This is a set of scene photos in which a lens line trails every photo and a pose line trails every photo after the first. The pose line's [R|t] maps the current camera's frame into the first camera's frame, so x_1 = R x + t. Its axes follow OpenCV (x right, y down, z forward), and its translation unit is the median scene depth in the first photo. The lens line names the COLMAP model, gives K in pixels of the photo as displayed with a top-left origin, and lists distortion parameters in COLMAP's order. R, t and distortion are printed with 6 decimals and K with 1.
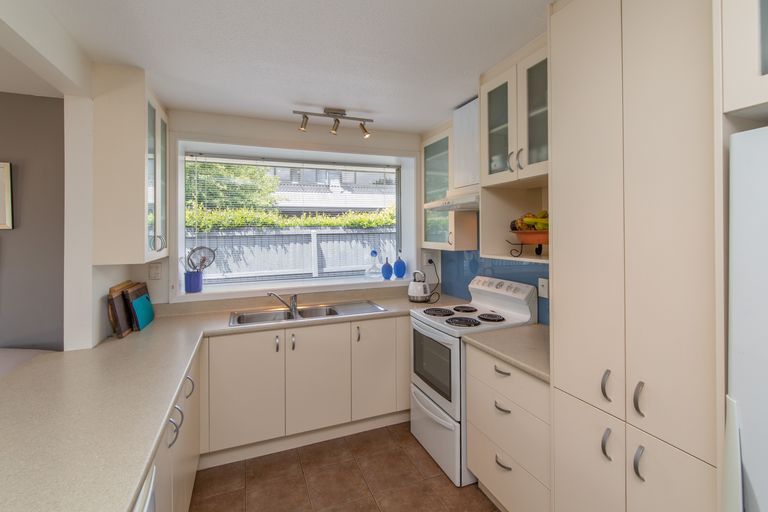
lens RADIAL K [[339.9, 0, 340.7], [0, 339.9, 232.9], [0, 0, 1]] dist [0.002439, -0.001682]
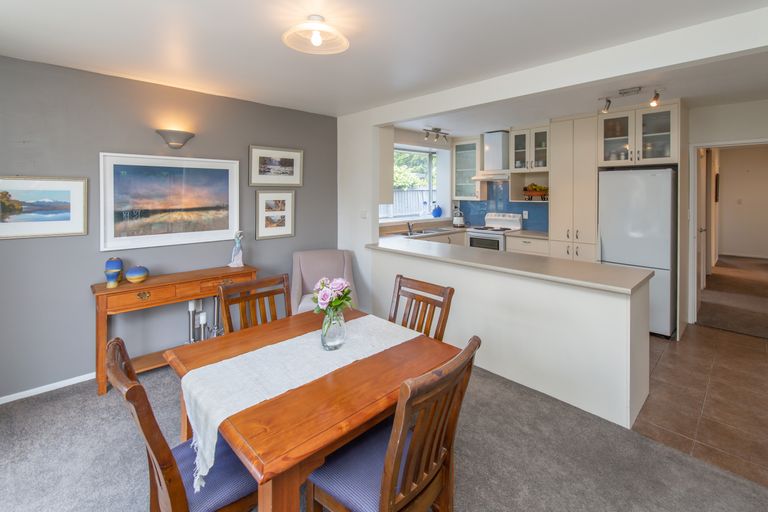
lens RADIAL K [[339.9, 0, 371.6], [0, 339.9, 190.3], [0, 0, 1]] dist [0.002439, -0.001682]
pose [[0.923322, 0.013641, 0.383785, -1.284529], [-0.011779, 0.999905, -0.007202, 0.017707], [-0.383847, 0.002129, 0.923394, -0.775124]]
